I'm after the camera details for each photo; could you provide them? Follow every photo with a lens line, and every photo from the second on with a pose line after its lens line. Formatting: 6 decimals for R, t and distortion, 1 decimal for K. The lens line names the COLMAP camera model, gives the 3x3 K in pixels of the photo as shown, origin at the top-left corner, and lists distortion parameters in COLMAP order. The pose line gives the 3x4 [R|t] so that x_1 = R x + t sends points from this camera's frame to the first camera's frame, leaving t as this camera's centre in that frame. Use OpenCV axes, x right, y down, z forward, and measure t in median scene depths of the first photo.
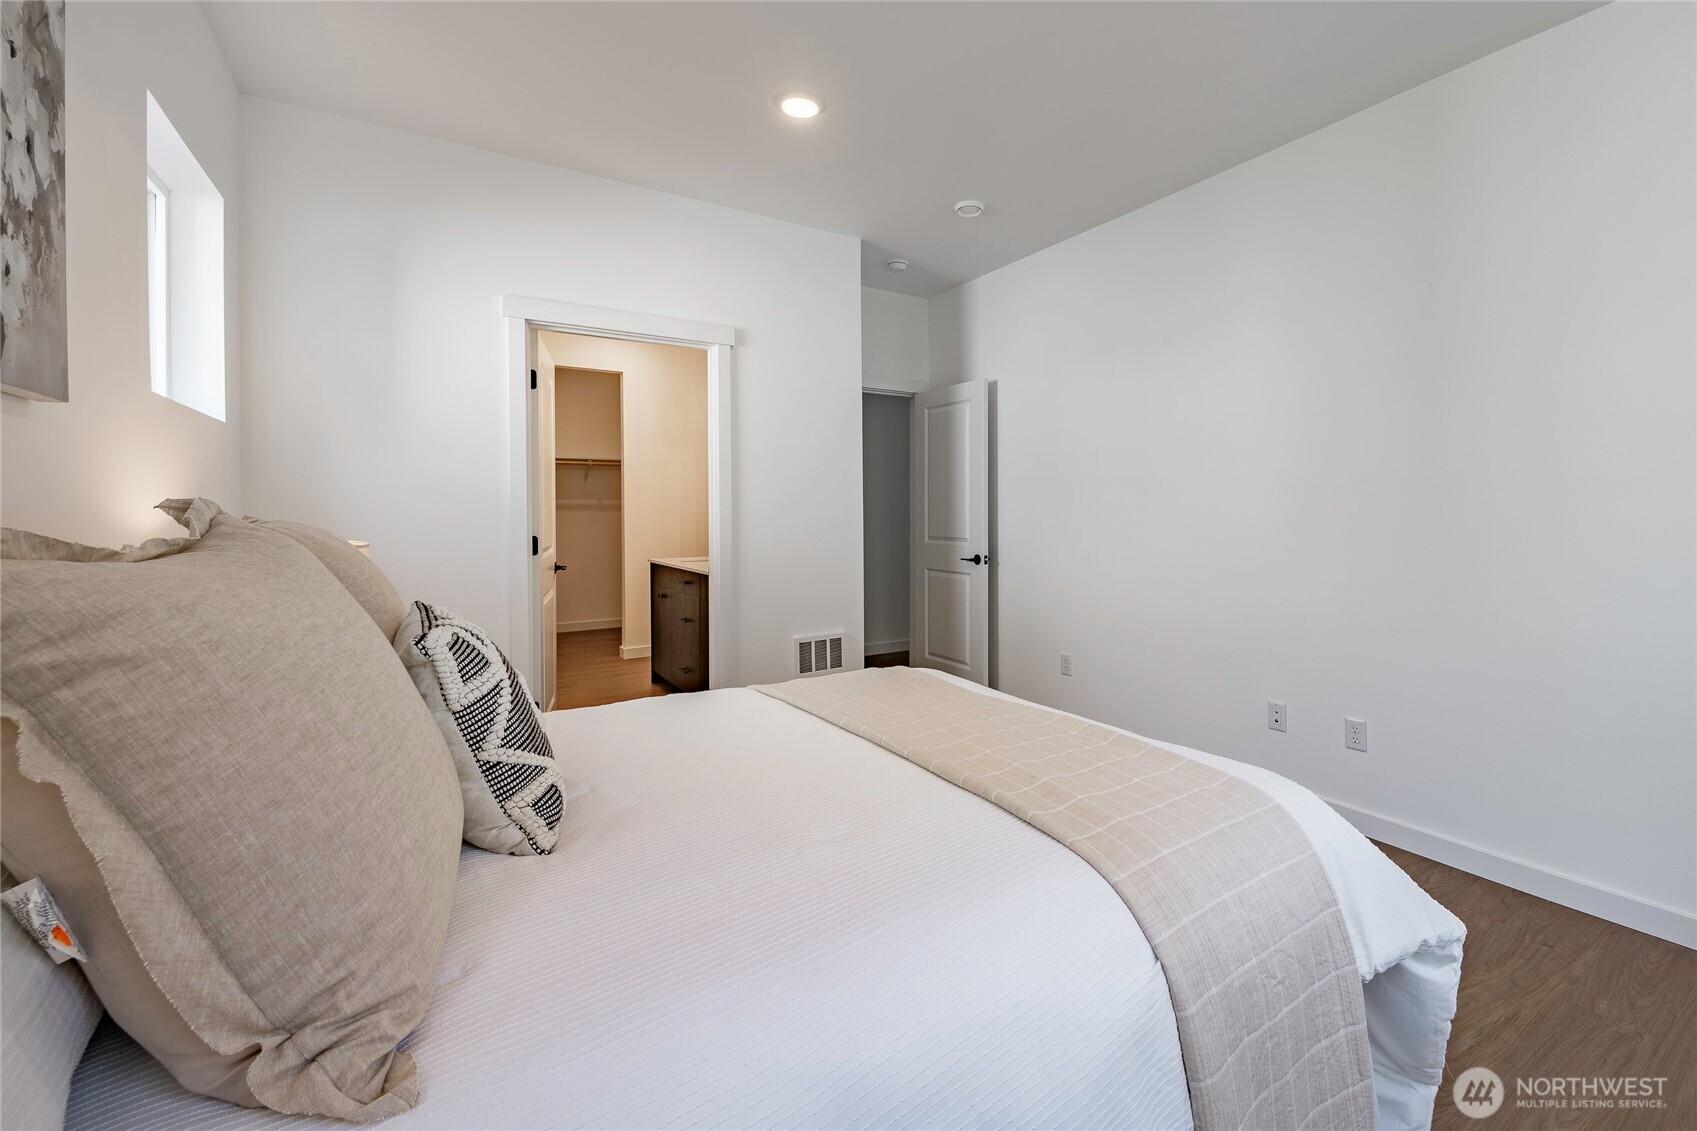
lens RADIAL K [[752.1, 0, 826.8], [0, 752.1, 514.8], [0, 0, 1]] dist [-0.000529, -0.000136]
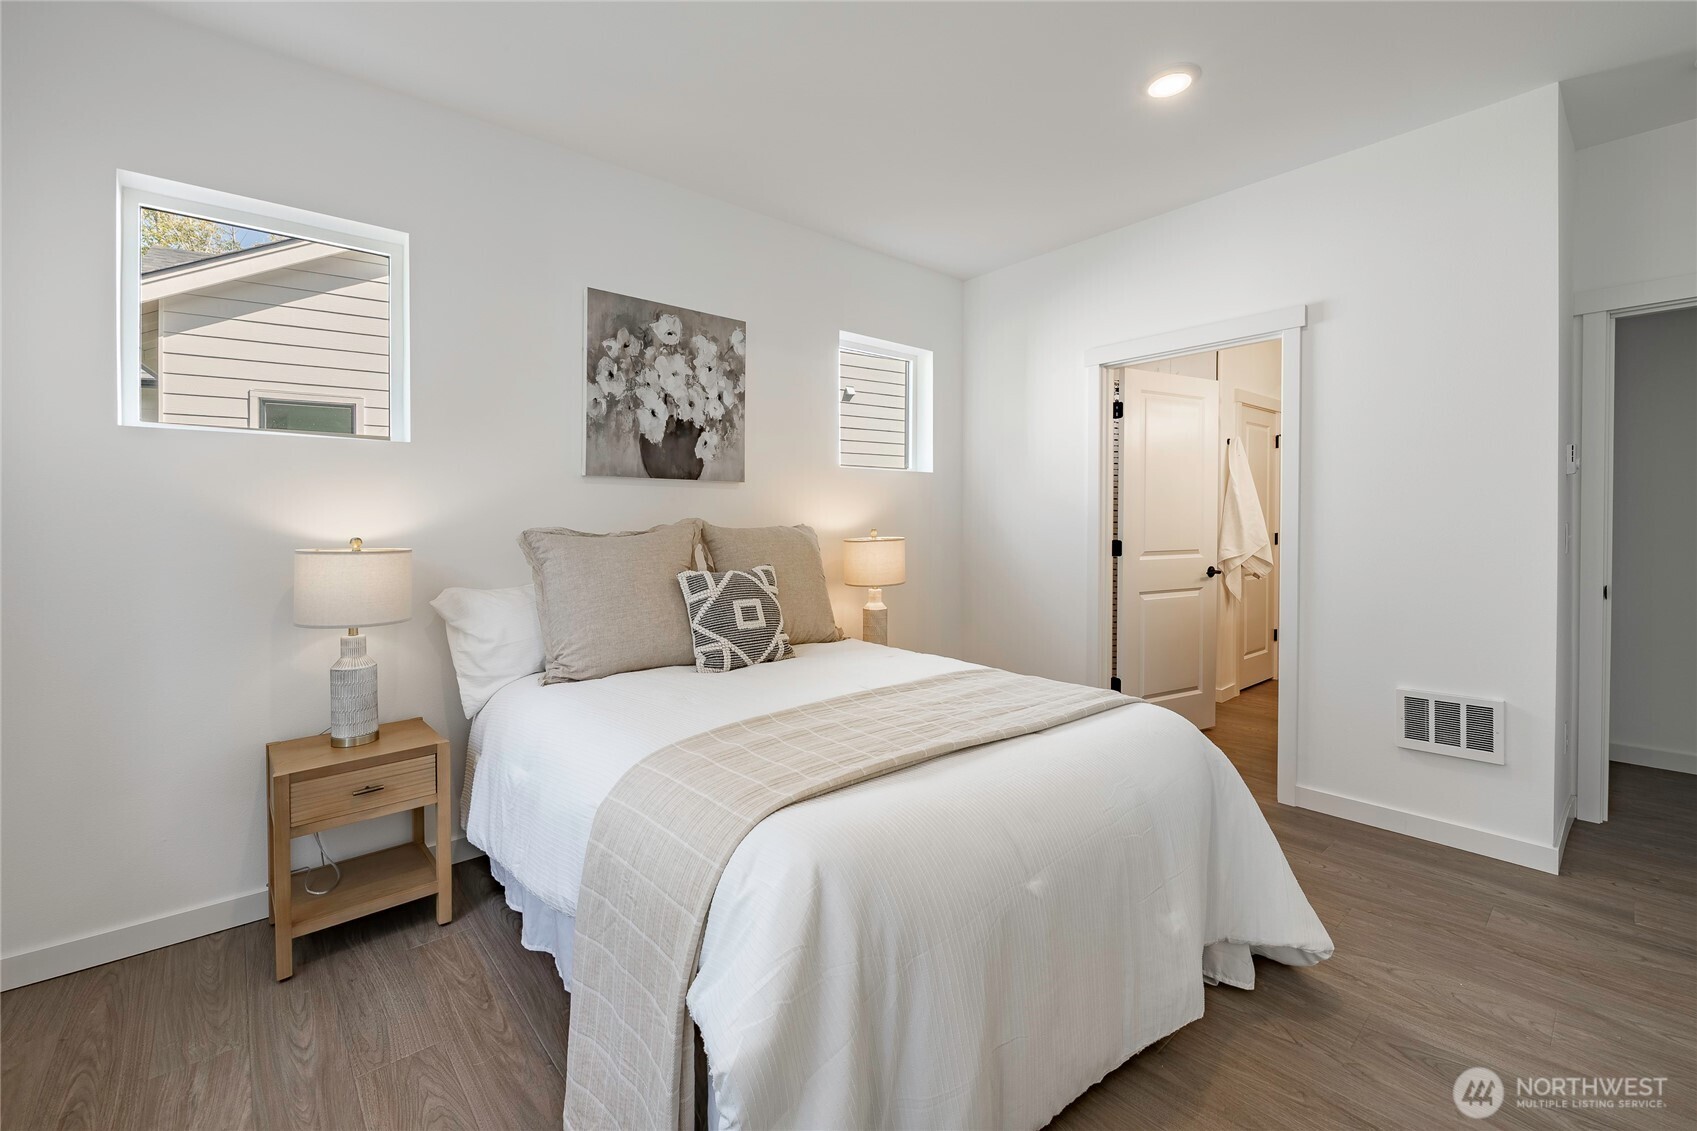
lens RADIAL K [[673.7, 0, 850.9], [0, 673.7, 525.0], [0, 0, 1]] dist [-0.000884, -0.000110]
pose [[0.167490, 0.007668, -0.985844, 1.470077], [0.000993, 0.999968, 0.007947, -0.013470], [0.985873, -0.002310, 0.167477, 0.970059]]
